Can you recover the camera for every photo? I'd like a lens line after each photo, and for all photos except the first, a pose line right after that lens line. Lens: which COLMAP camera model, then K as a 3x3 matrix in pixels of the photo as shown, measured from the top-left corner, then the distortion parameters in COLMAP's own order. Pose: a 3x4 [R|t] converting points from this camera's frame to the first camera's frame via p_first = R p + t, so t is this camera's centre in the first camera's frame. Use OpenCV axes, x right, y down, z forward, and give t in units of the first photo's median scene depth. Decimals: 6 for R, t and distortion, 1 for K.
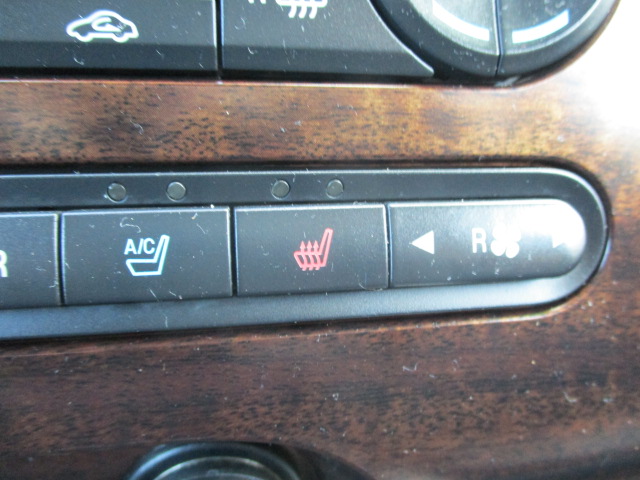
lens RADIAL K [[542.7, 0, 320.0], [0, 542.7, 240.0], [0, 0, 1]] dist [-0.021546, 0.004701]
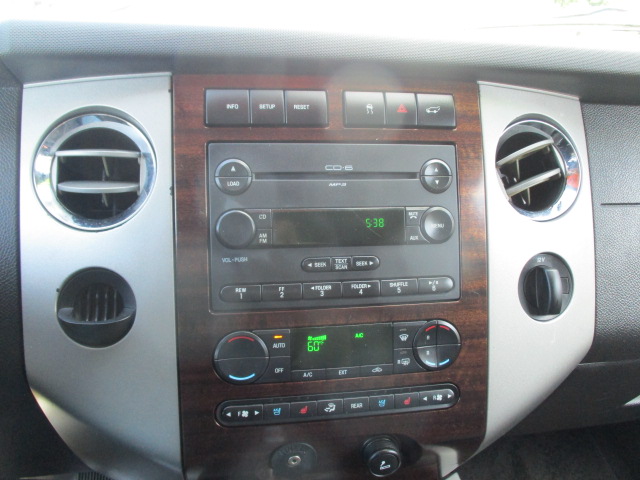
lens RADIAL K [[542.7, 0, 320.0], [0, 542.7, 240.0], [0, 0, 1]] dist [-0.021546, 0.004701]
pose [[0.999981, -0.006042, 0.001040, -0.898652], [0.006093, 0.998275, -0.058396, -1.310712], [-0.000686, 0.058401, 0.998293, -4.721951]]
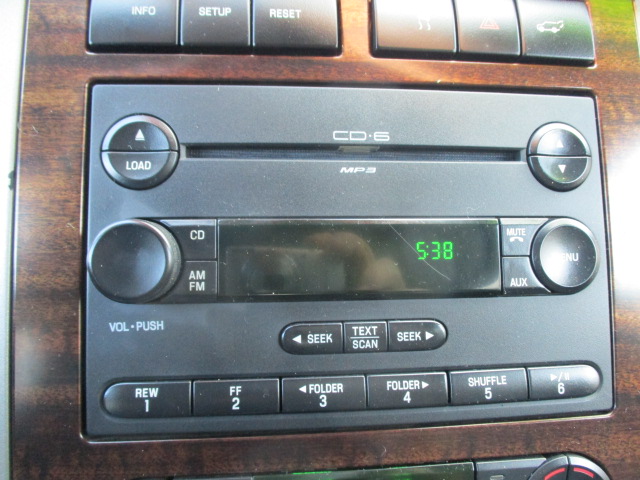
lens RADIAL K [[542.7, 0, 320.0], [0, 542.7, 240.0], [0, 0, 1]] dist [-0.021546, 0.004701]
pose [[0.998455, -0.000126, -0.055557, -0.753777], [-0.006759, 0.992295, -0.123712, -1.519677], [0.055145, 0.123897, 0.990762, -1.919071]]
